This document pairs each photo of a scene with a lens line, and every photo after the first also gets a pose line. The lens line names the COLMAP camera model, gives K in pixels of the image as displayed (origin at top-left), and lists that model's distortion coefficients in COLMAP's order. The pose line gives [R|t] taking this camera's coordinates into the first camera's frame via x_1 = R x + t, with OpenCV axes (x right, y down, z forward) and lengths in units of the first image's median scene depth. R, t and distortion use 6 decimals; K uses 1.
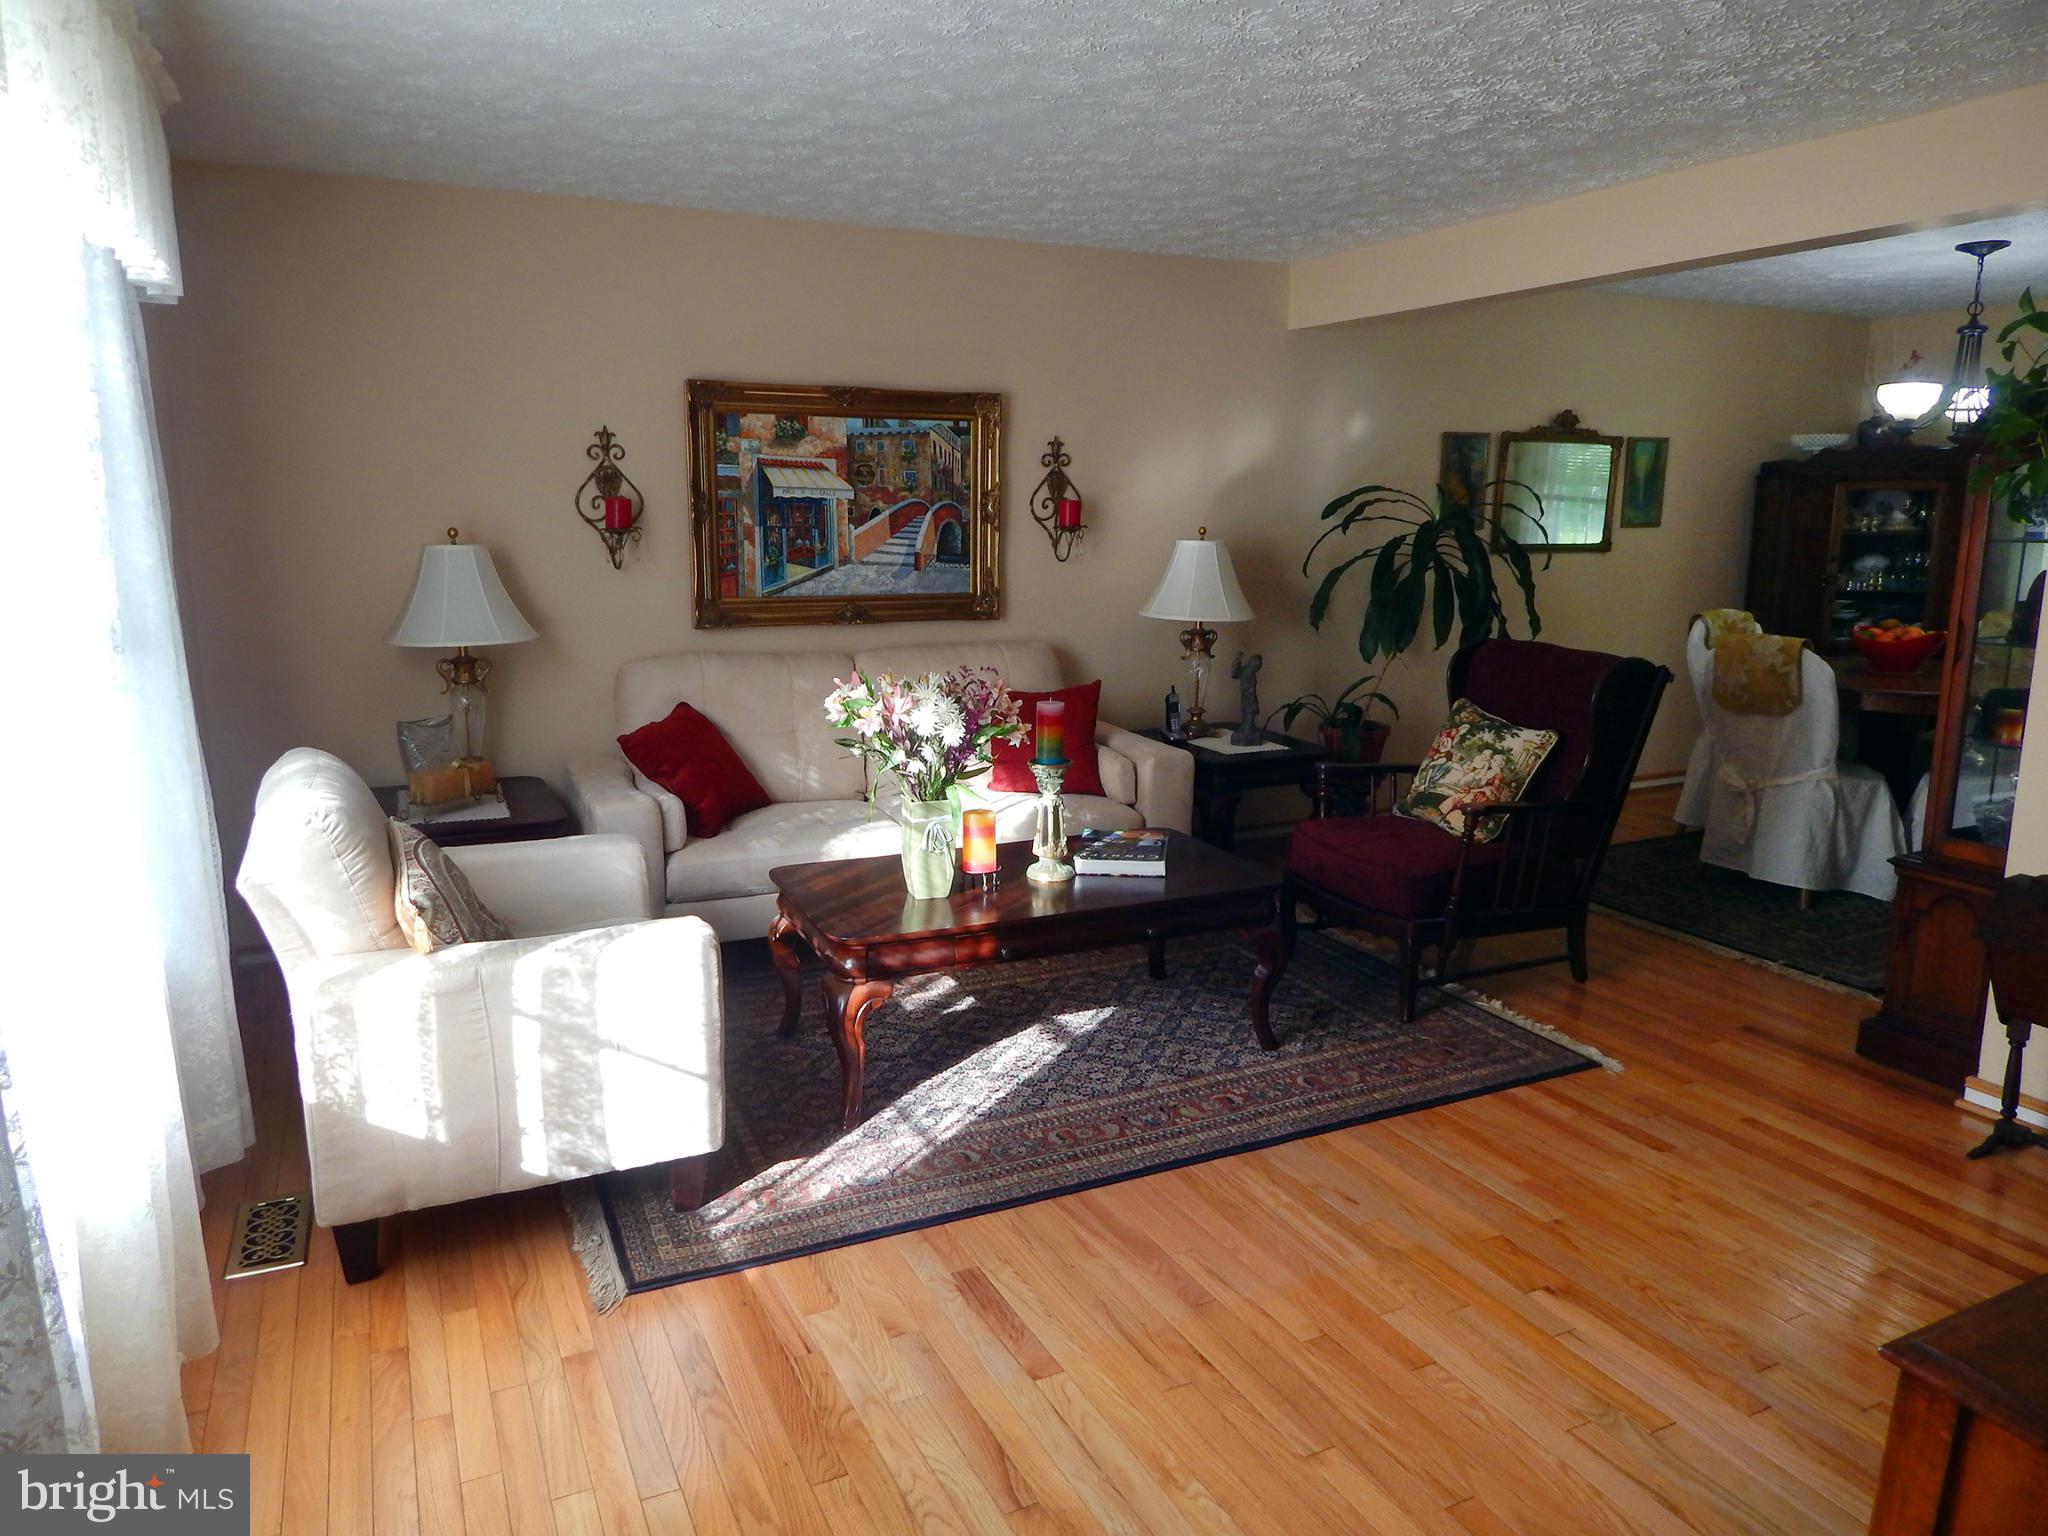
lens RADIAL K [[1355.9, 0, 1024.0], [0, 1355.9, 768.0], [0, 0, 1]] dist [-0.004713, -0.002164]
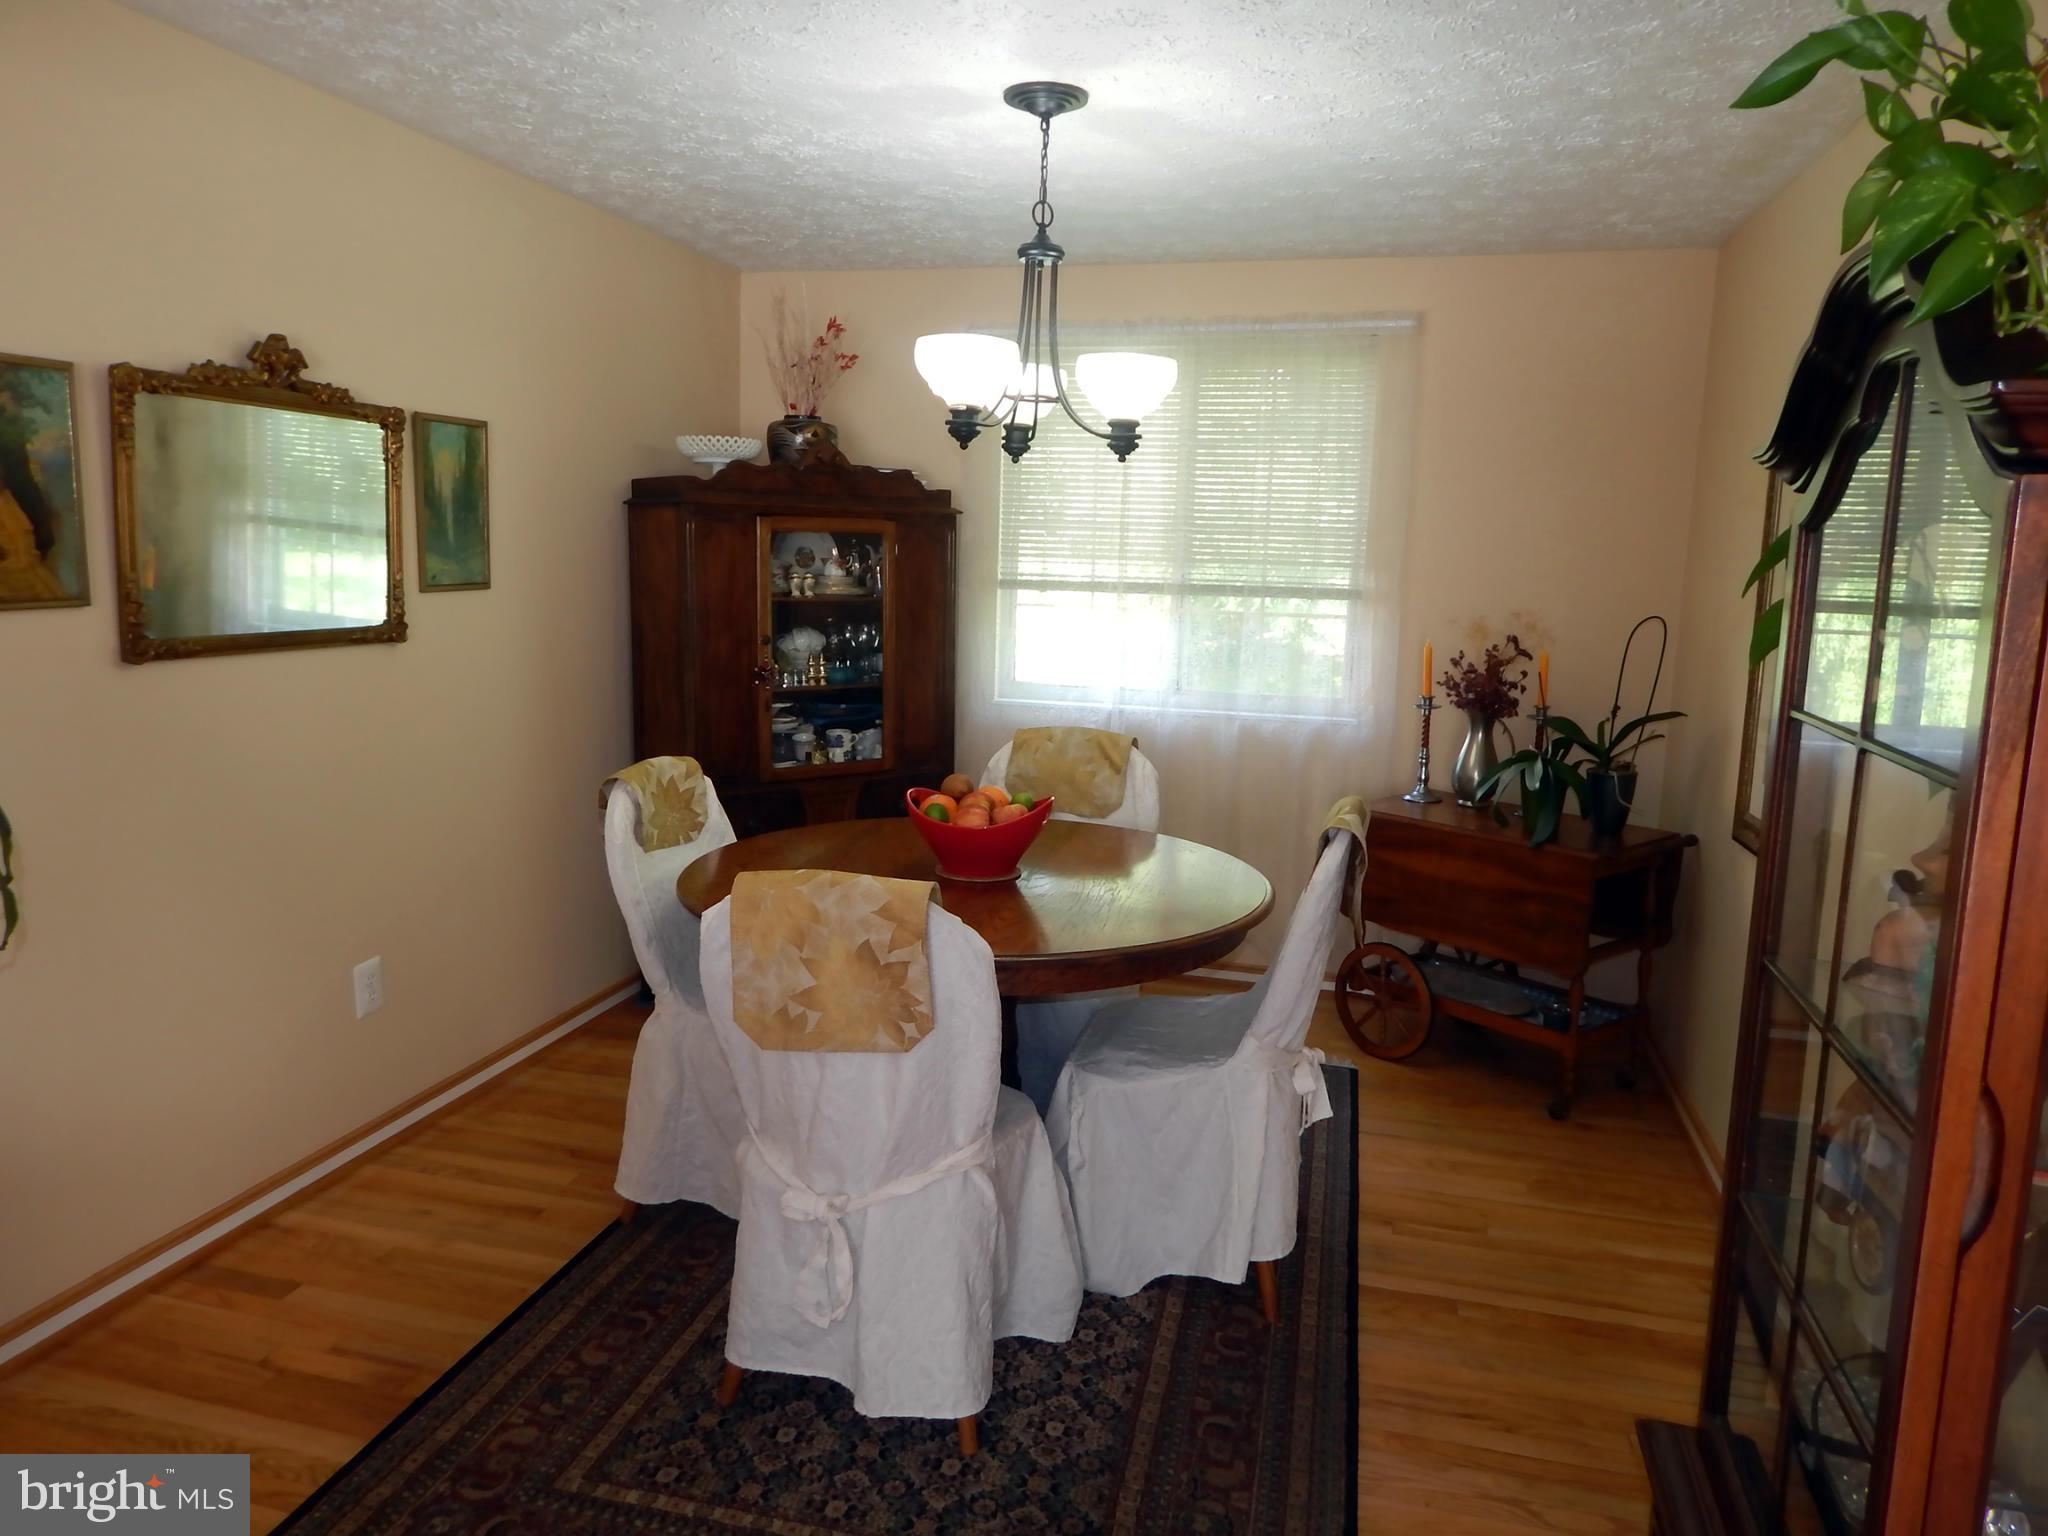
lens RADIAL K [[1355.9, 0, 1024.0], [0, 1355.9, 768.0], [0, 0, 1]] dist [-0.004713, -0.002164]
pose [[0.647207, -0.103603, 0.755241, 0.210465], [0.114833, 0.992667, 0.037766, -0.111696], [-0.753616, 0.062284, 0.654358, 0.533401]]
